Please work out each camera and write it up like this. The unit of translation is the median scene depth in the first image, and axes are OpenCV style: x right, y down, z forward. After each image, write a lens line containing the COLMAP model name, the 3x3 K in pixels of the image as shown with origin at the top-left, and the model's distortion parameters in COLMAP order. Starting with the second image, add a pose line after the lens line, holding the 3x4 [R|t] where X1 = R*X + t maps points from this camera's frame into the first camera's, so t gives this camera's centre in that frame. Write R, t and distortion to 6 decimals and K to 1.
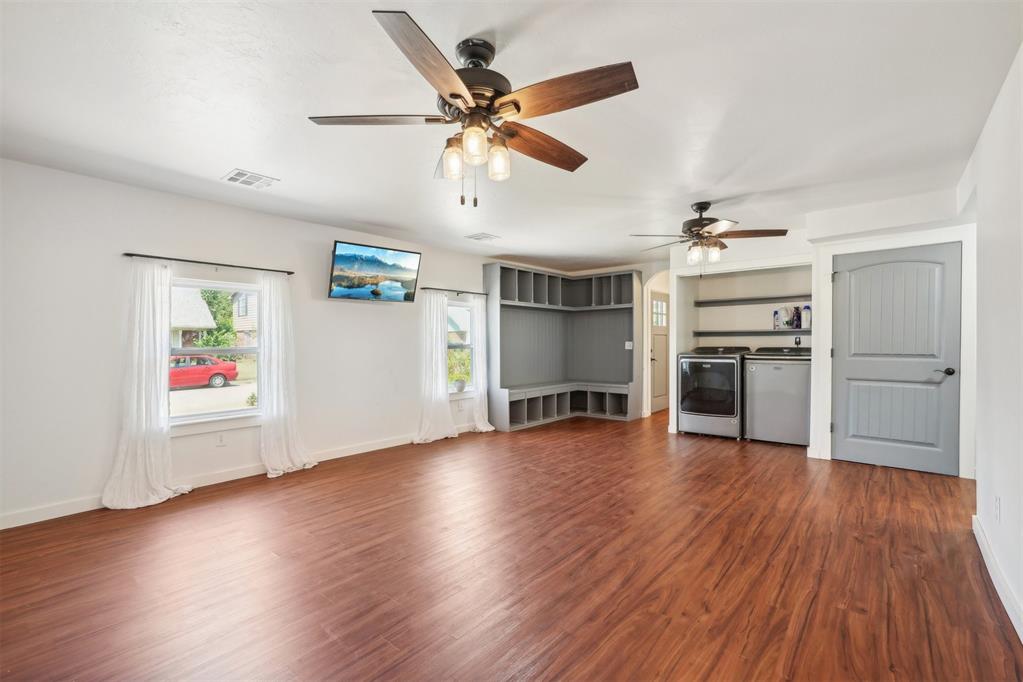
lens RADIAL K [[458.9, 0, 508.3], [0, 458.9, 343.8], [0, 0, 1]] dist [-0.005069, 0.000439]
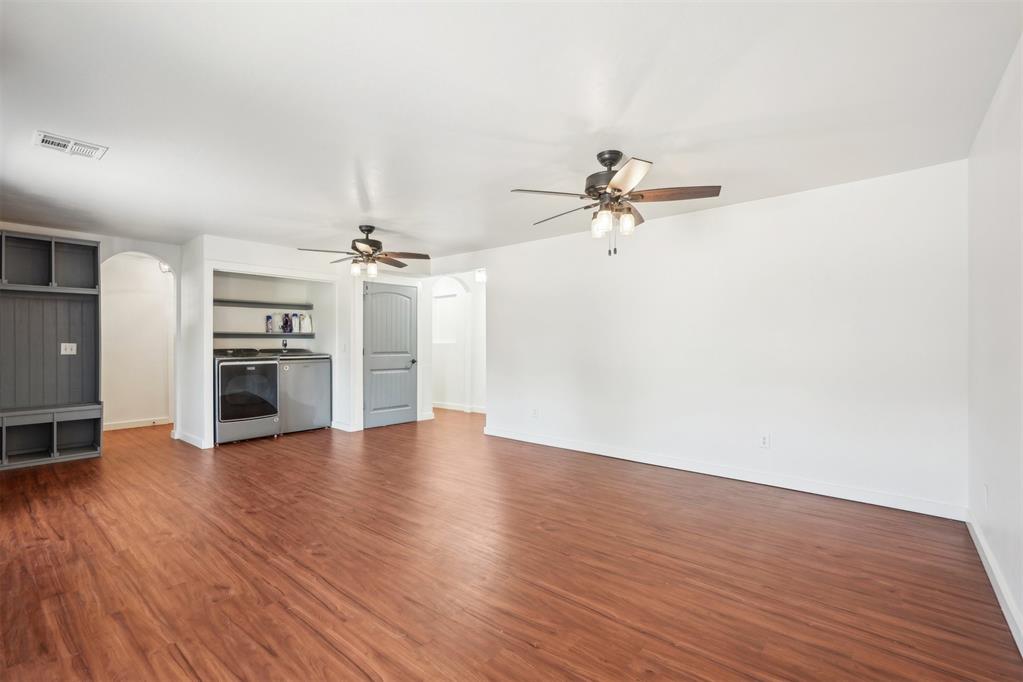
lens RADIAL K [[458.9, 0, 511.1], [0, 458.9, 346.6], [0, 0, 1]] dist [-0.005069, 0.000439]
pose [[-0.003309, -0.001600, 0.999993, -0.764821], [0.005081, 0.999986, 0.001617, 0.004574], [-0.999982, 0.005087, -0.003301, 0.638130]]
